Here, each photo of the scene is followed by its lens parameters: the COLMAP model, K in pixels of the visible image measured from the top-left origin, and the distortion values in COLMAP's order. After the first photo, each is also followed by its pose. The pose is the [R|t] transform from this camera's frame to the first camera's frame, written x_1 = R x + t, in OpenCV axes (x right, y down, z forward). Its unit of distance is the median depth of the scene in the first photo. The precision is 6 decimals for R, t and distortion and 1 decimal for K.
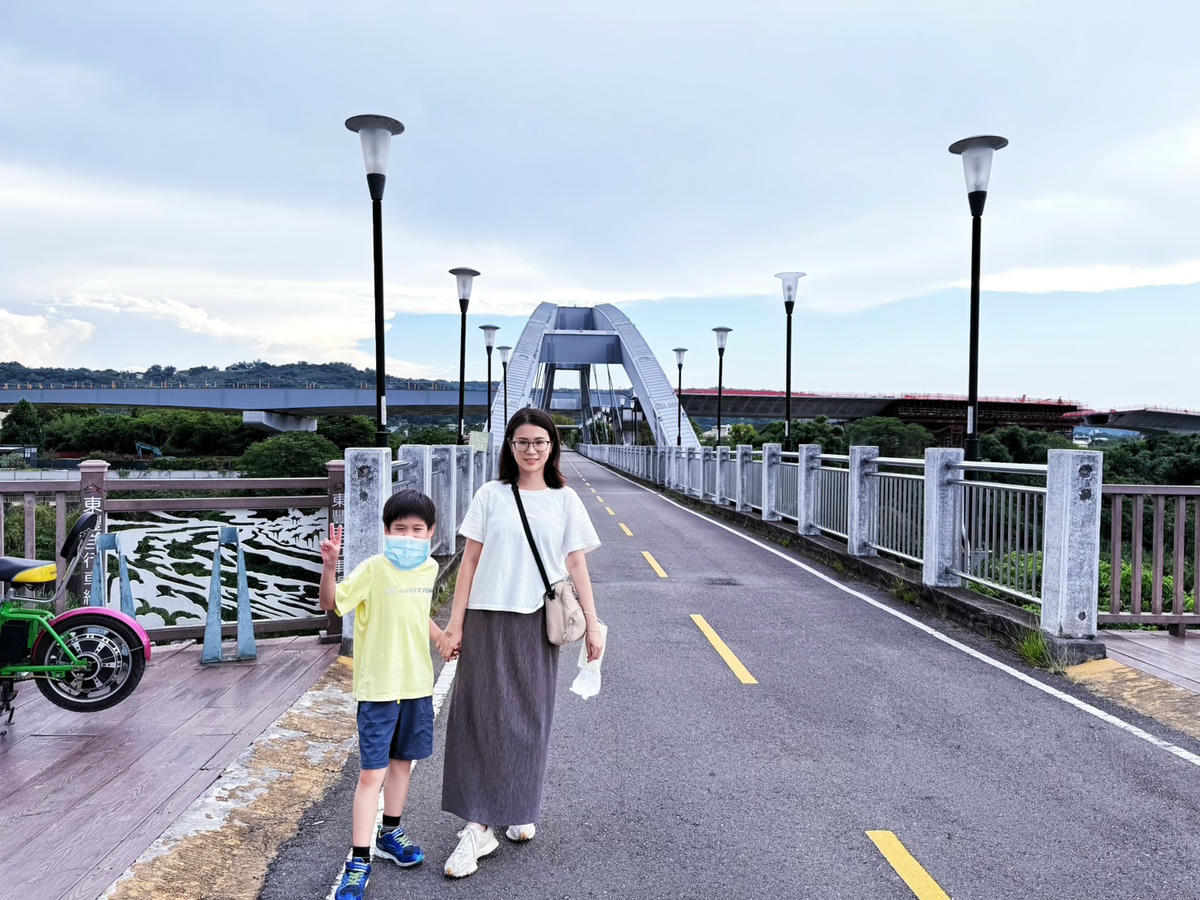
lens RADIAL K [[851.4, 0, 596.3], [0, 851.4, 453.7], [0, 0, 1]] dist [0.160618, -0.278210]
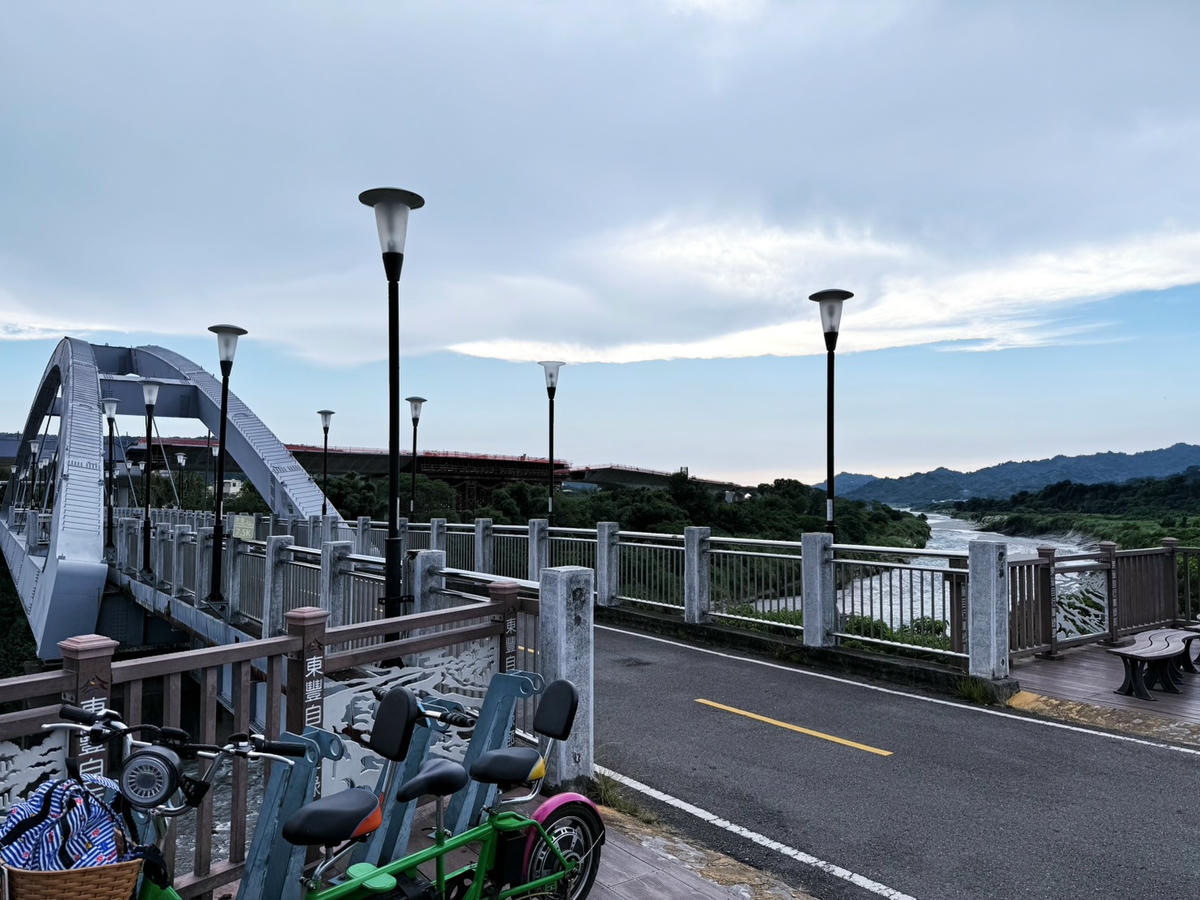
lens RADIAL K [[851.4, 0, 596.3], [0, 851.4, 453.7], [0, 0, 1]] dist [0.160618, -0.278210]
pose [[0.834036, 0.015977, 0.551478, -0.321287], [0.017135, 0.998348, -0.054837, -0.033920], [-0.551443, 0.055185, 0.832385, 0.082074]]
